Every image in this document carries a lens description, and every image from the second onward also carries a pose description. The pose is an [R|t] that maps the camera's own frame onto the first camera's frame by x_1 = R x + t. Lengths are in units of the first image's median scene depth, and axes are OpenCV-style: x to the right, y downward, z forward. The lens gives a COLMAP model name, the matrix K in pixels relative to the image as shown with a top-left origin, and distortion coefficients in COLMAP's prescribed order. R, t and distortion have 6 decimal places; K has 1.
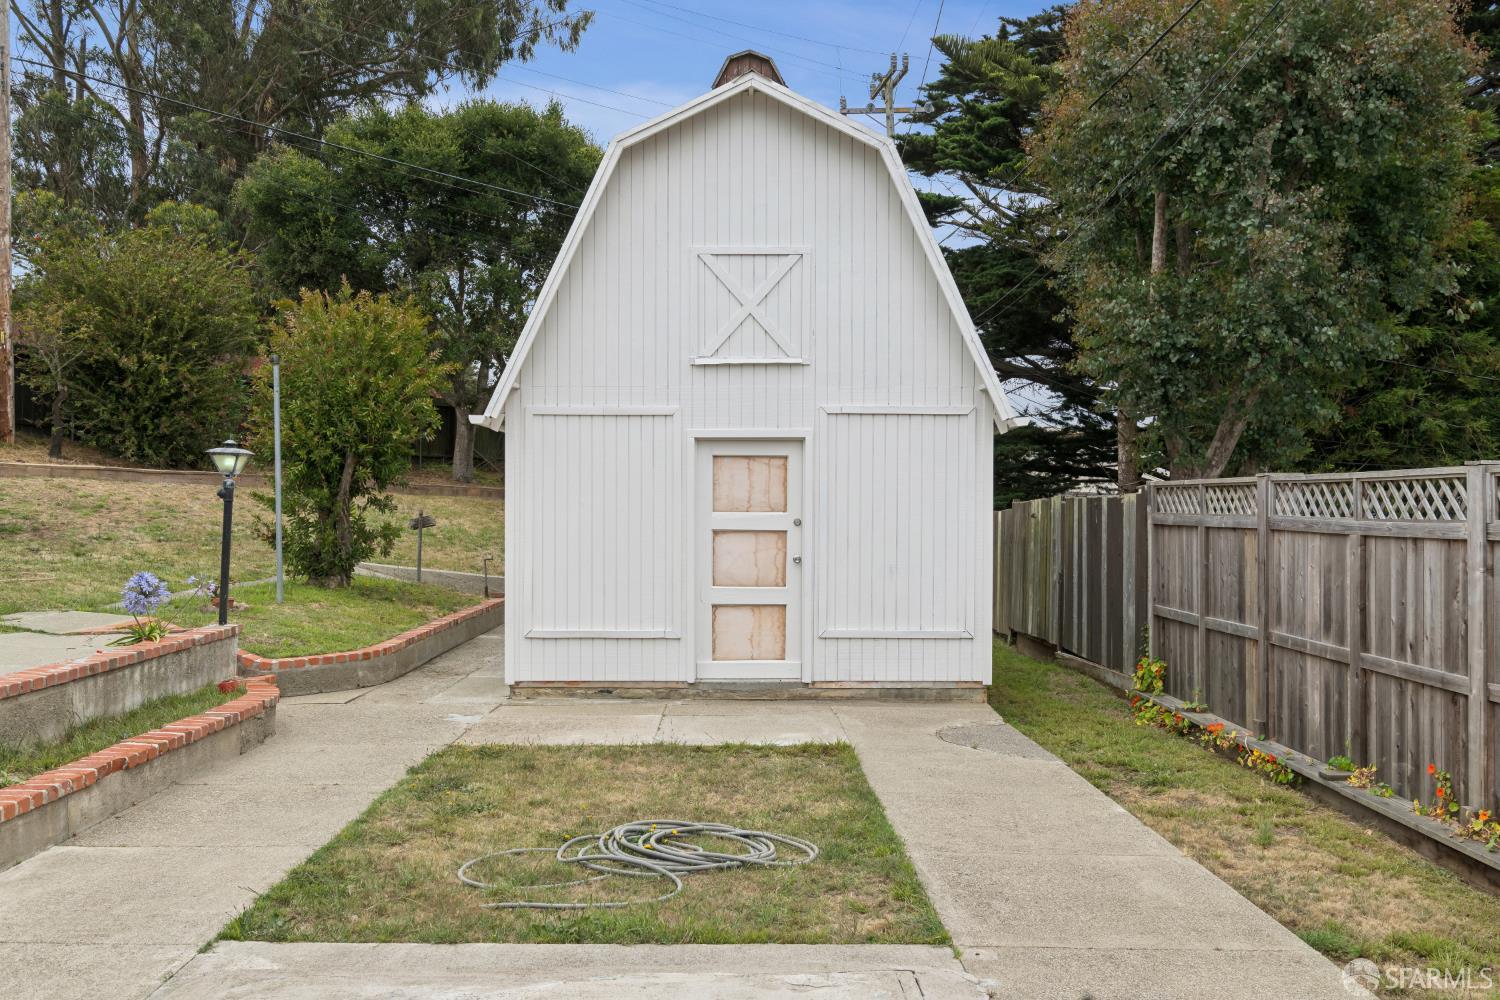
lens RADIAL K [[1300.4, 0, 747.6], [0, 1300.4, 514.3], [0, 0, 1]] dist [0.003420, -0.007200]
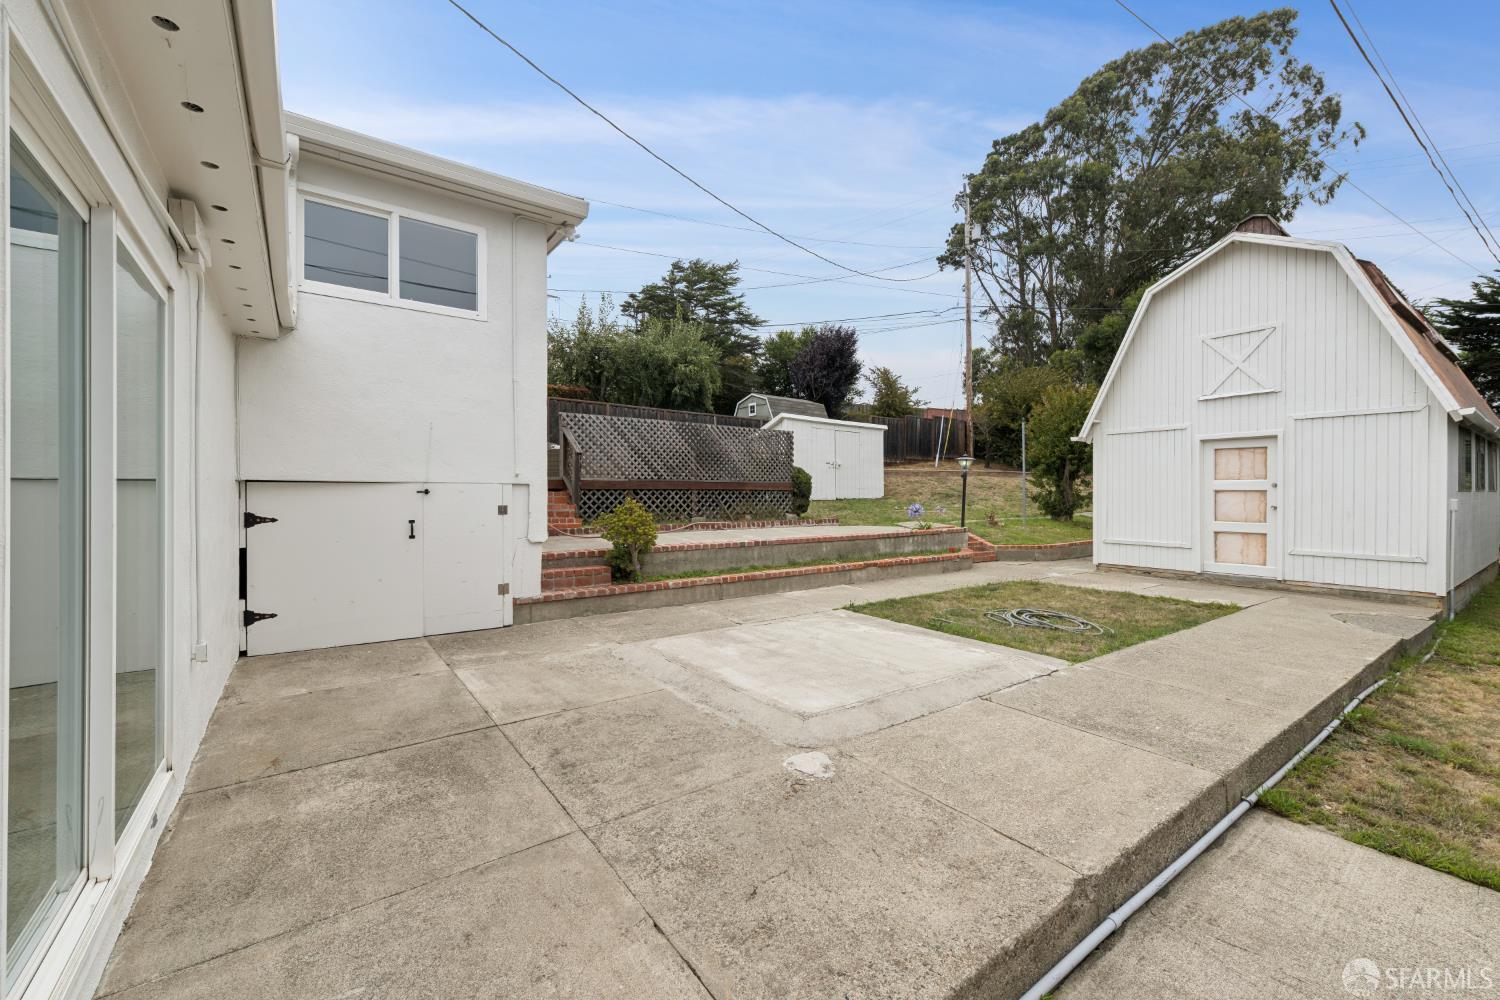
lens RADIAL K [[590.7, 0, 753.2], [0, 590.7, 496.8], [0, 0, 1]] dist [0.018339, 0.000249]
pose [[0.595746, 0.006717, -0.803145, 0.260170], [-0.006011, 0.999974, 0.003904, 0.021856], [0.803150, 0.002502, 0.595771, -0.014174]]
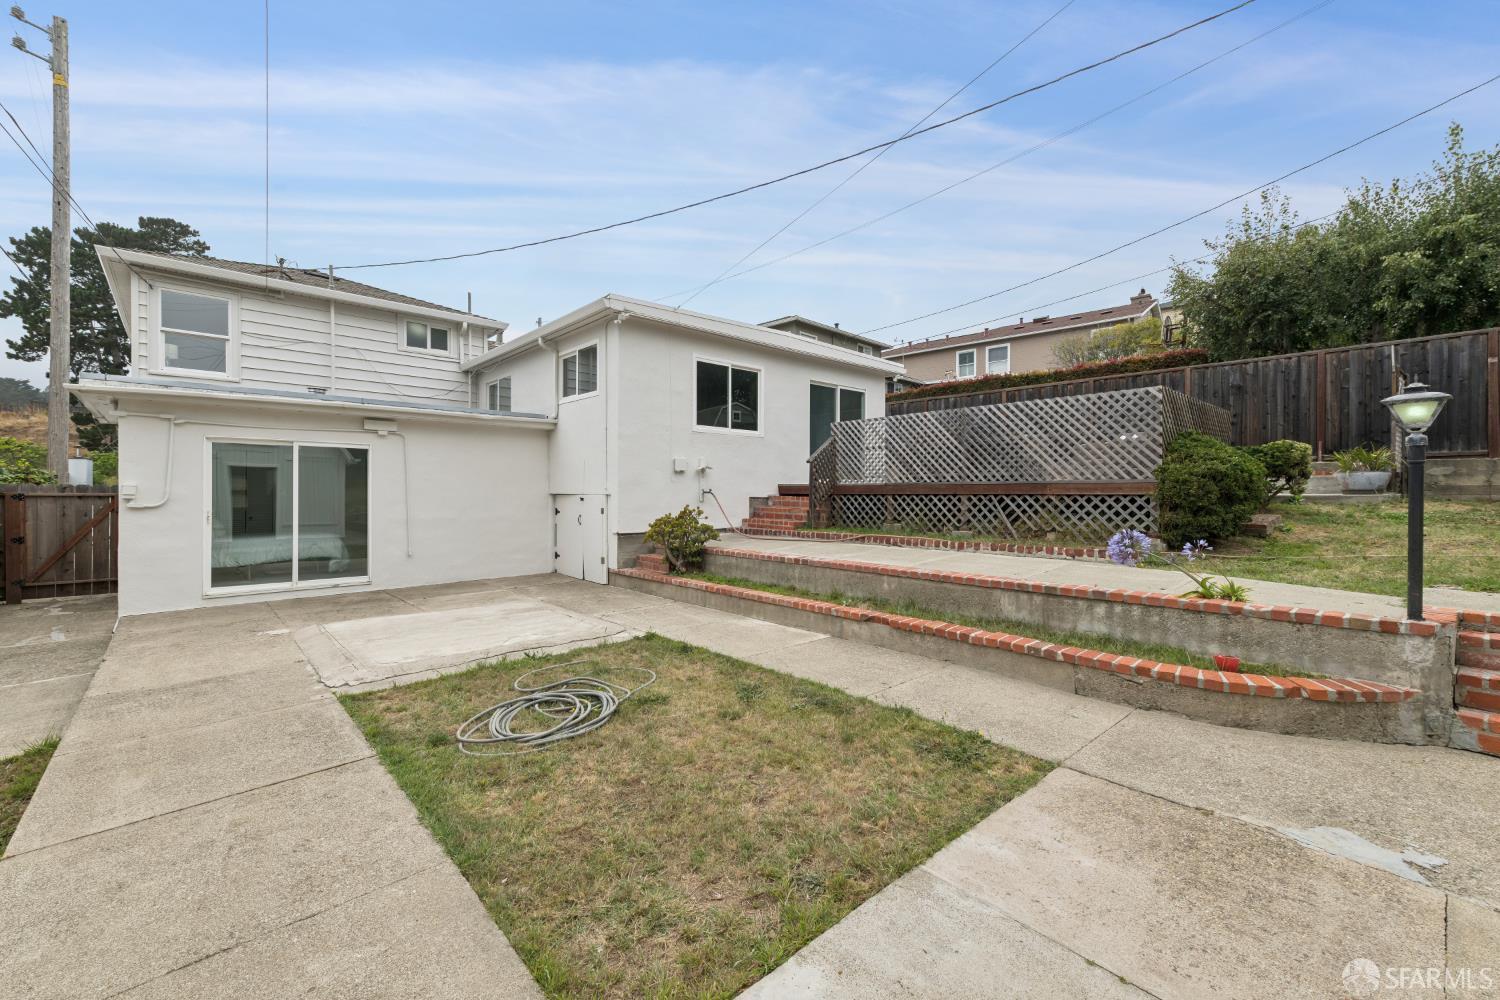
lens RADIAL K [[604.2, 0, 757.1], [0, 604.2, 489.5], [0, 0, 1]] dist [0.025489, 0.000057]
pose [[-0.738276, 0.002174, -0.674495, 0.125648], [0.003556, 0.999993, -0.000669, 0.007536], [0.674489, -0.002892, -0.738279, 0.897561]]
